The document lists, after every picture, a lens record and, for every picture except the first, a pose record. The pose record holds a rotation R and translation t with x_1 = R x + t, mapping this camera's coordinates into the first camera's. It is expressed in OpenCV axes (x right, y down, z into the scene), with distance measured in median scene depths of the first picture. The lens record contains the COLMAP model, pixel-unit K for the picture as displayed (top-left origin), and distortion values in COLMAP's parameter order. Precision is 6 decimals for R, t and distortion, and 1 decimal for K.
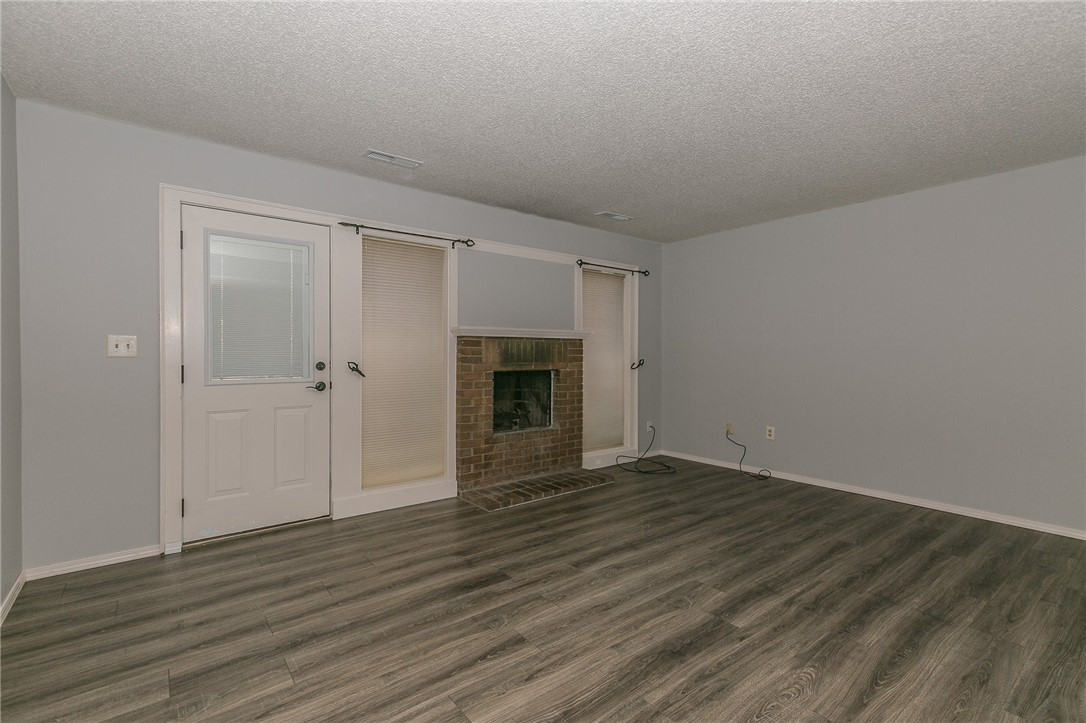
lens RADIAL K [[485.1, 0, 540.8], [0, 485.1, 353.6], [0, 0, 1]] dist [0.011897, -0.000909]
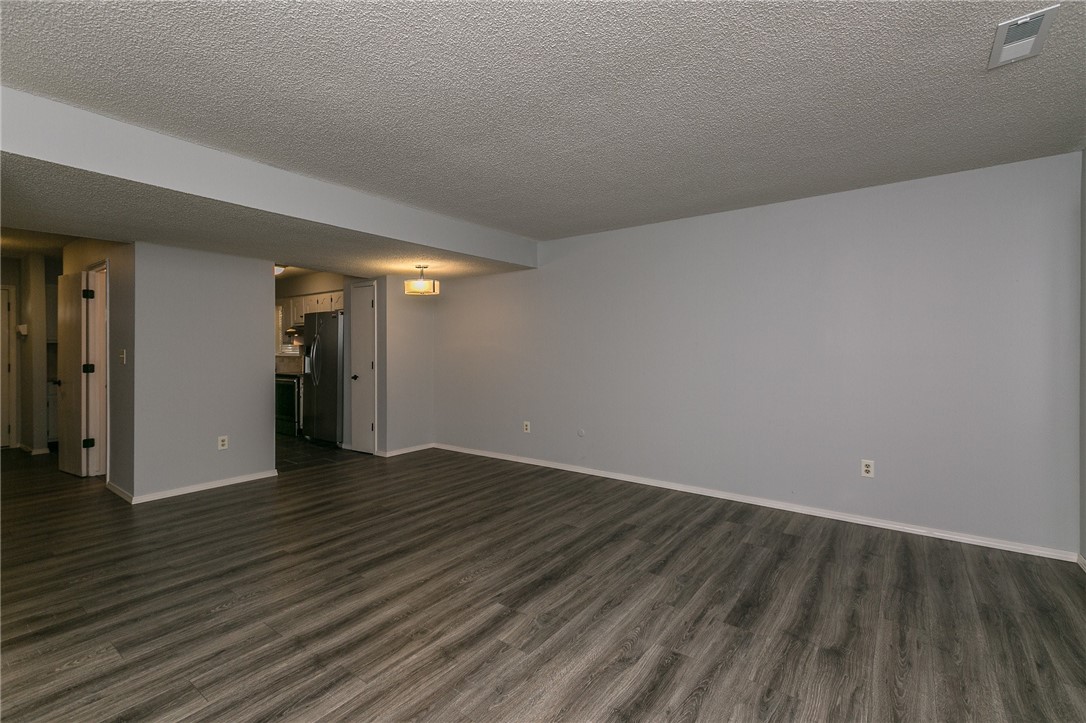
lens RADIAL K [[485.1, 0, 540.8], [0, 485.1, 353.6], [0, 0, 1]] dist [0.011897, -0.000909]
pose [[-0.963151, -0.000203, -0.268959, 0.517708], [-0.003682, 0.999916, 0.012431, -0.051932], [0.268934, 0.012964, -0.963071, 1.789040]]
